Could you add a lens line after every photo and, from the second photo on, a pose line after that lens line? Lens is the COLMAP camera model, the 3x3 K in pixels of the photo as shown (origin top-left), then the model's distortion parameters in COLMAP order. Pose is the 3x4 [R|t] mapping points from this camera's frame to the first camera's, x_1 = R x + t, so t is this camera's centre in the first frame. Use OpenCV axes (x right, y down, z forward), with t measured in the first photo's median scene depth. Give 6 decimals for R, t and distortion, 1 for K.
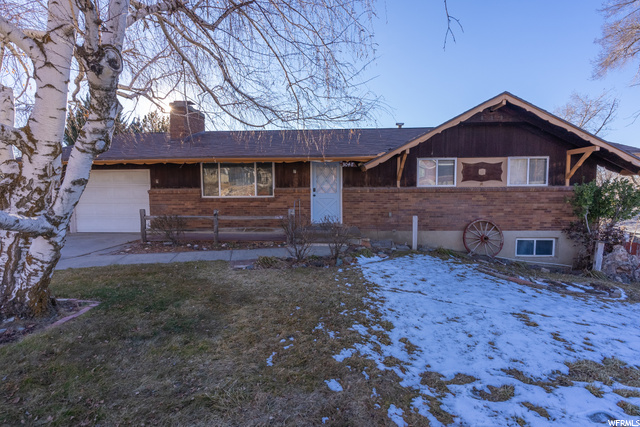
lens RADIAL K [[304.6, 0, 320.0], [0, 304.6, 213.5], [0, 0, 1]] dist [0.001245, -0.000002]
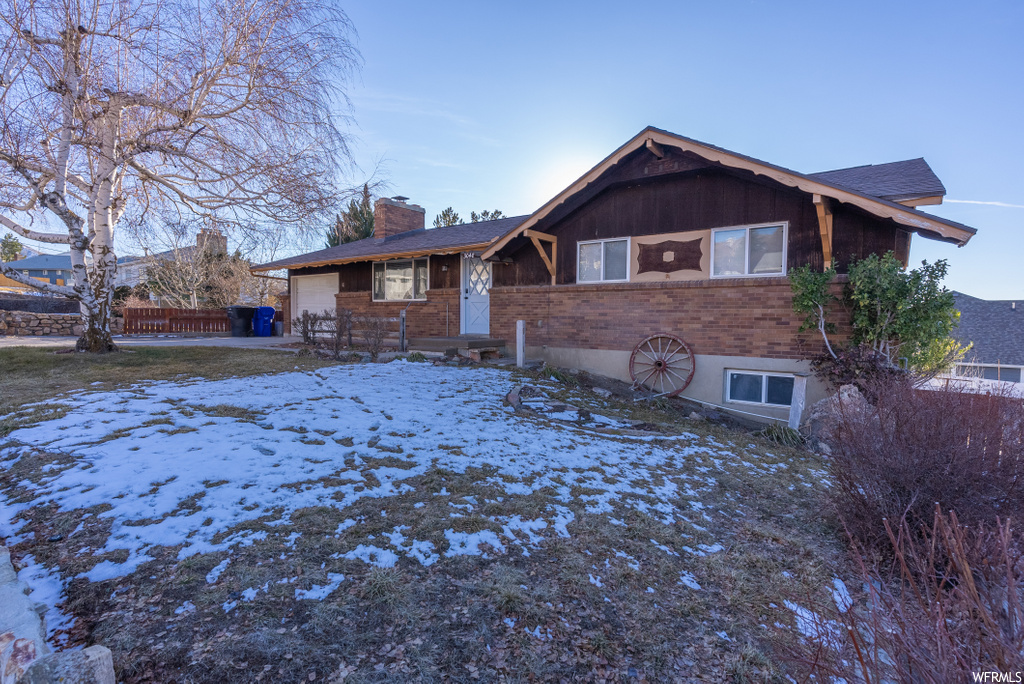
lens RADIAL K [[487.4, 0, 512.0], [0, 487.4, 342.0], [0, 0, 1]] dist [0.001245, -0.000002]
pose [[0.831717, 0.042921, -0.553539, 0.813201], [-0.056651, 0.998364, -0.007707, 0.059806], [0.552303, 0.037768, 0.832788, 0.015531]]
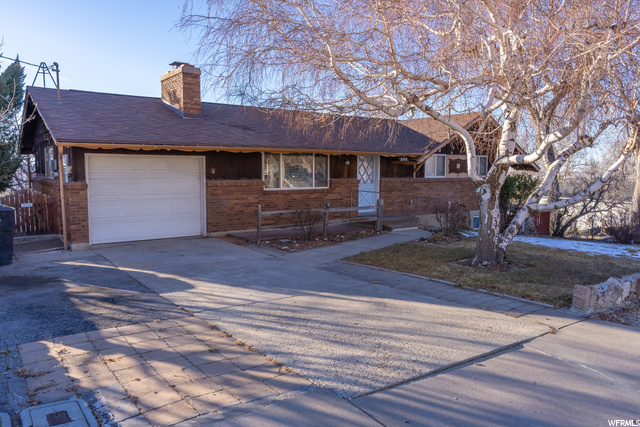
lens RADIAL K [[464.5, 0, 320.0], [0, 464.5, 213.5], [0, 0, 1]] dist [-0.002019, -0.000190]
pose [[0.771510, -0.051198, 0.634154, -1.161515], [0.039781, 0.998688, 0.032231, -0.022631], [-0.634973, 0.000361, 0.772534, -0.141755]]
